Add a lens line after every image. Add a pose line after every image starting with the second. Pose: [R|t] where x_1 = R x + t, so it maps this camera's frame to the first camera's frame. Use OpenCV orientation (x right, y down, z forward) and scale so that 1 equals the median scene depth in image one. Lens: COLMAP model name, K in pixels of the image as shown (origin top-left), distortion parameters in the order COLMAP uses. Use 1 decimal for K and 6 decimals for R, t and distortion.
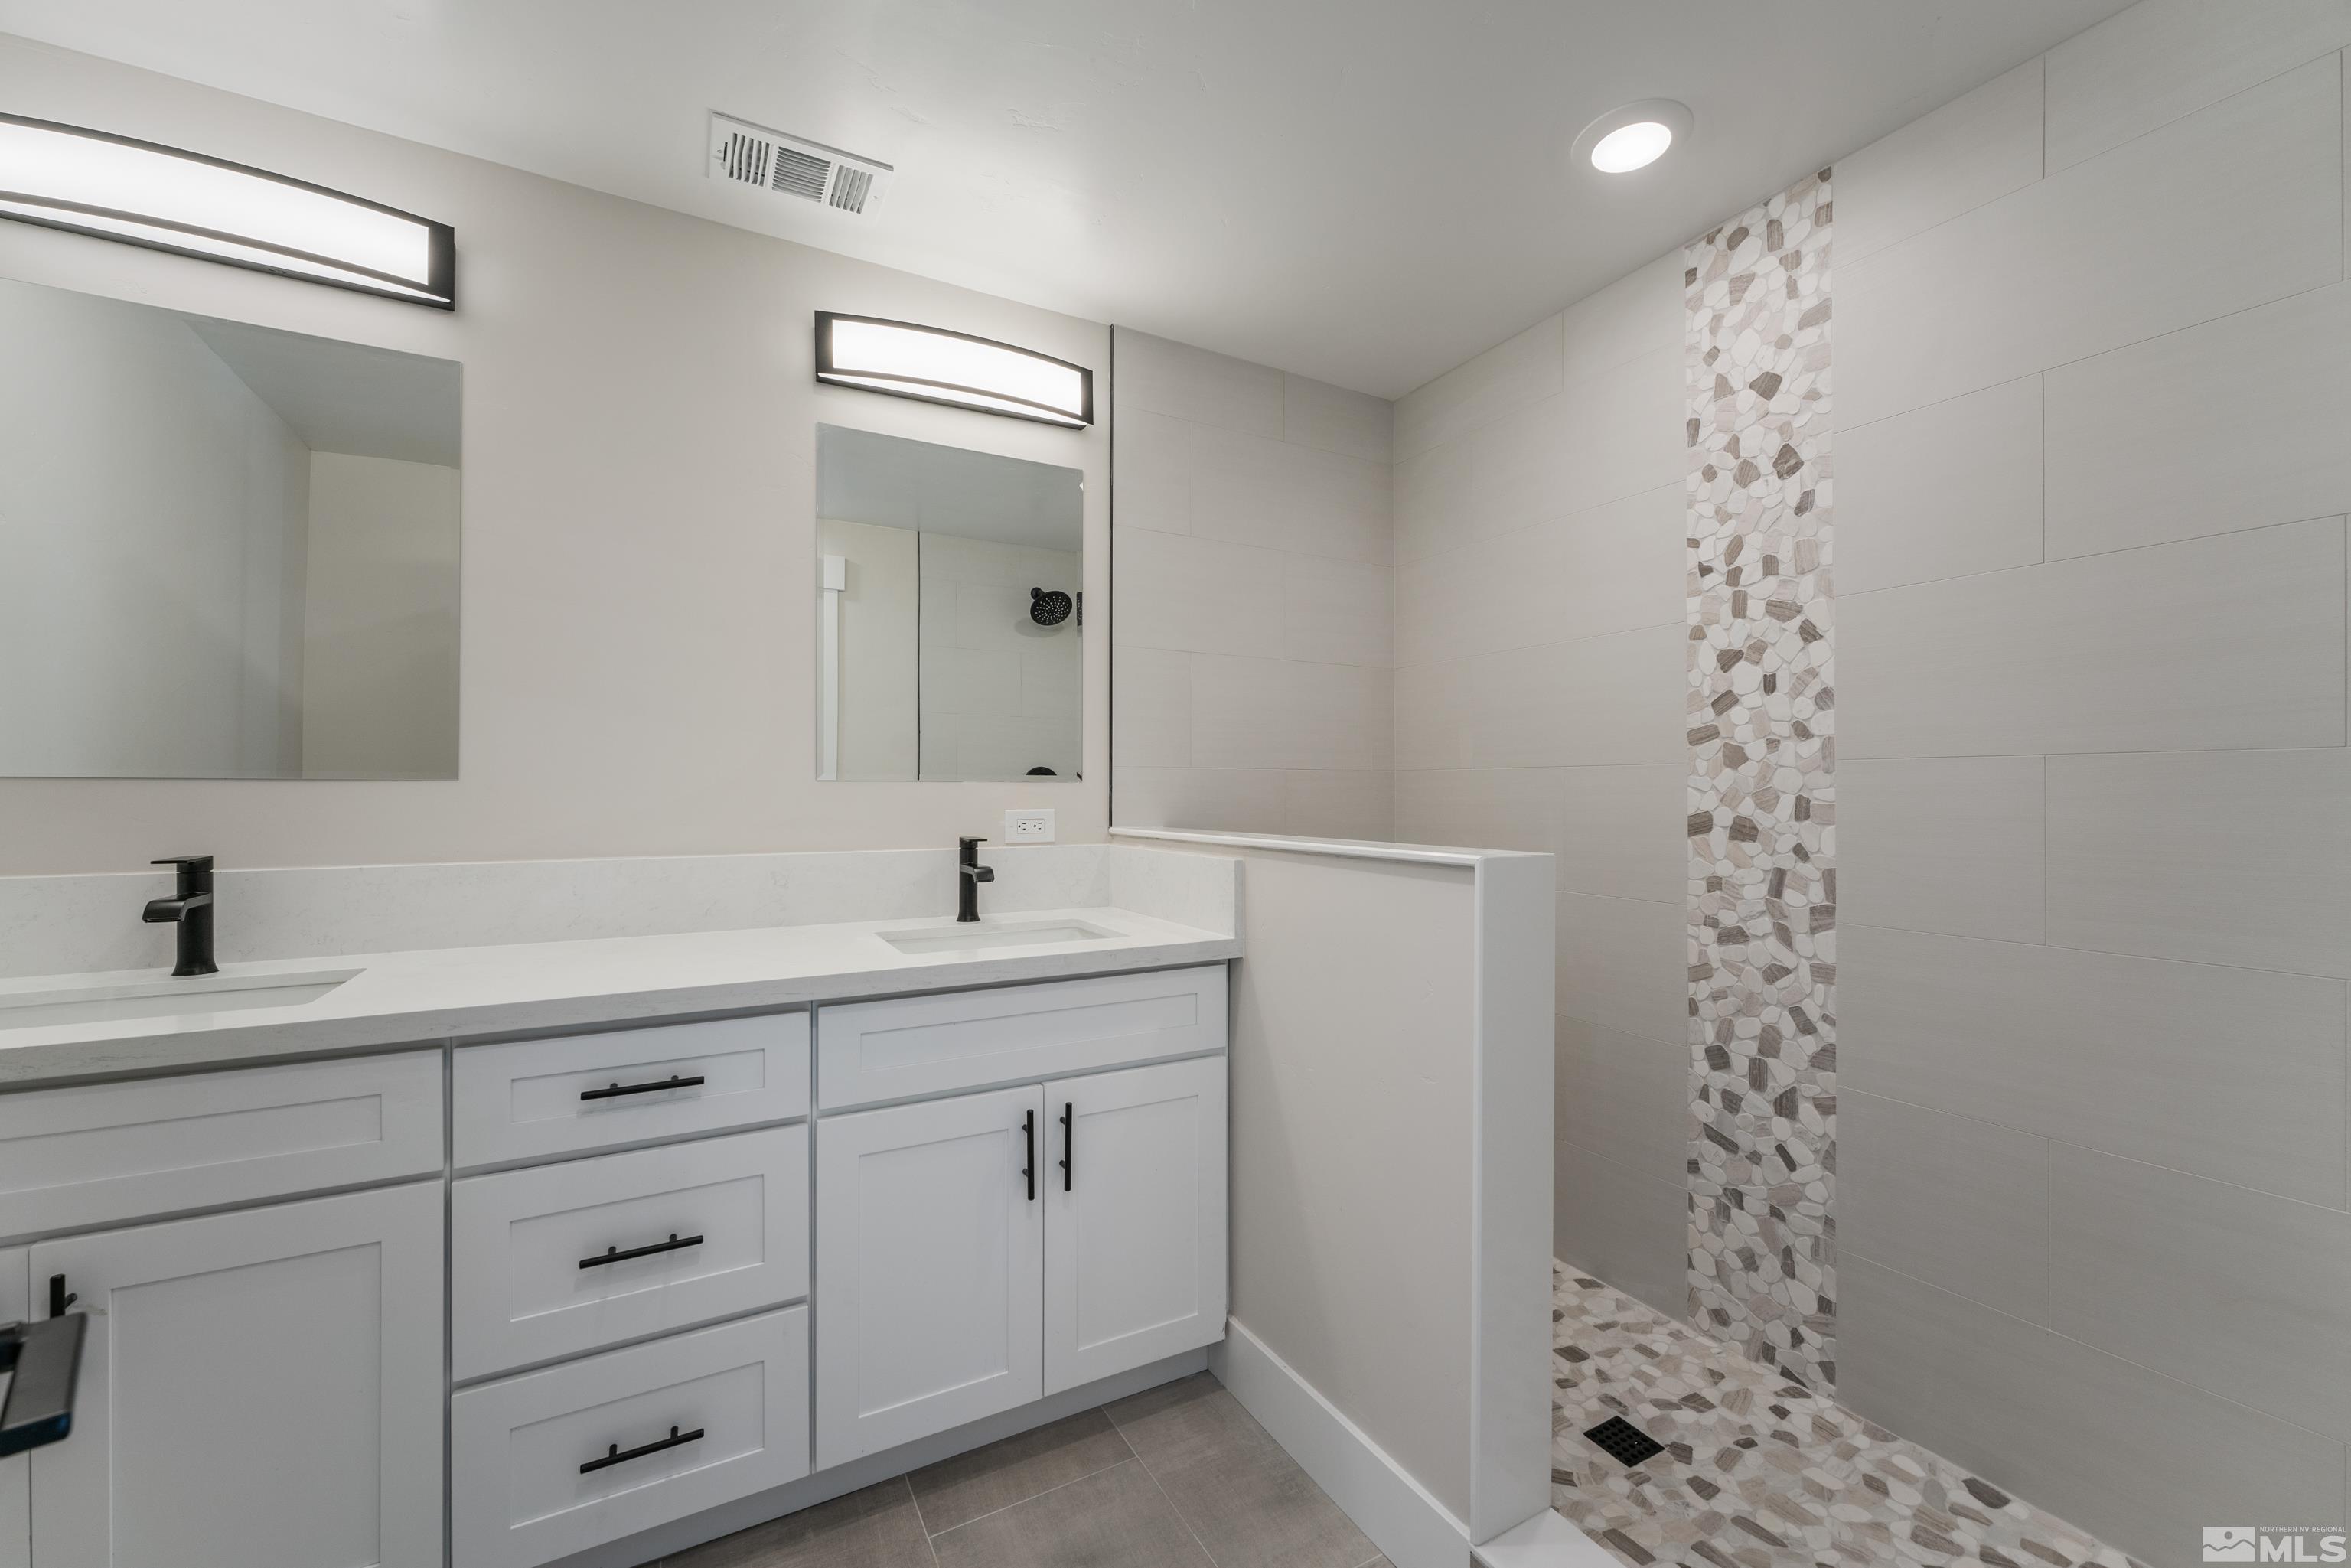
lens RADIAL K [[951.7, 0, 1215.7], [0, 951.7, 783.0], [0, 0, 1]] dist [-0.000413, -0.000445]
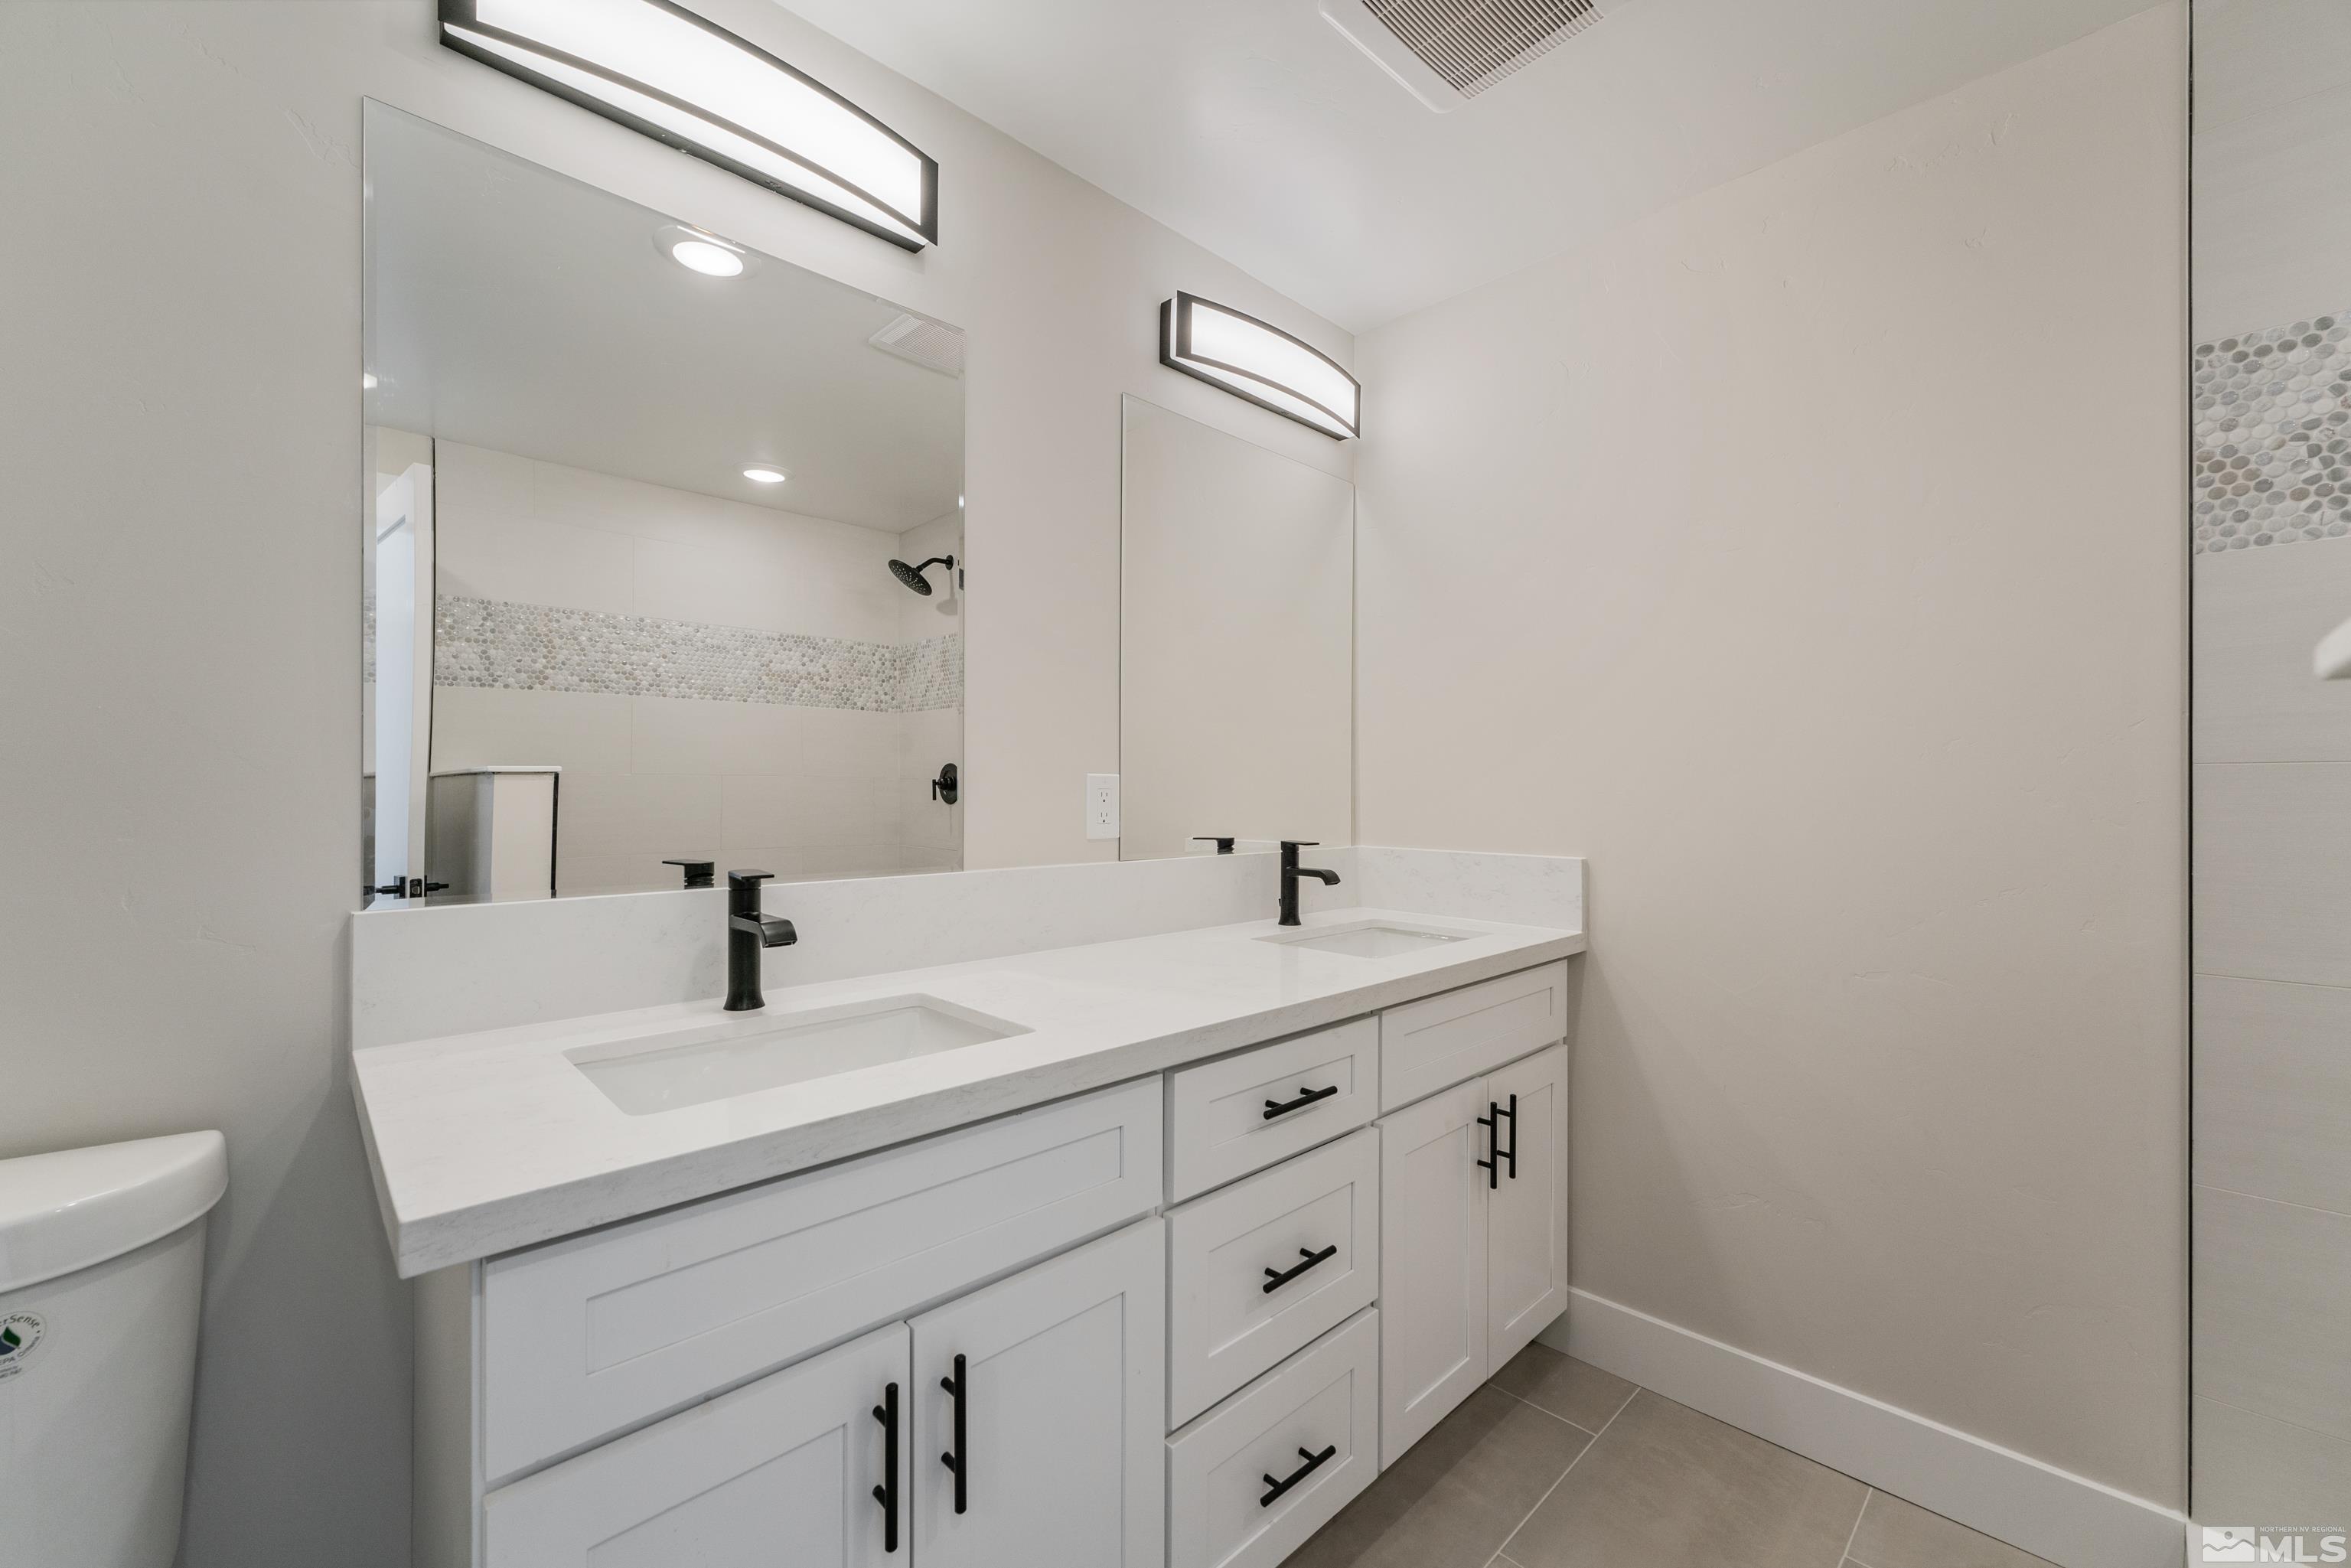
lens RADIAL K [[951.7, 0, 1170.9], [0, 951.7, 792.9], [0, 0, 1]] dist [-0.000413, -0.000445]
pose [[0.973795, 0.008922, 0.227254, -0.648683], [-0.010714, 0.999920, 0.006652, 0.001792], [-0.227177, -0.008913, 0.973813, 0.062278]]
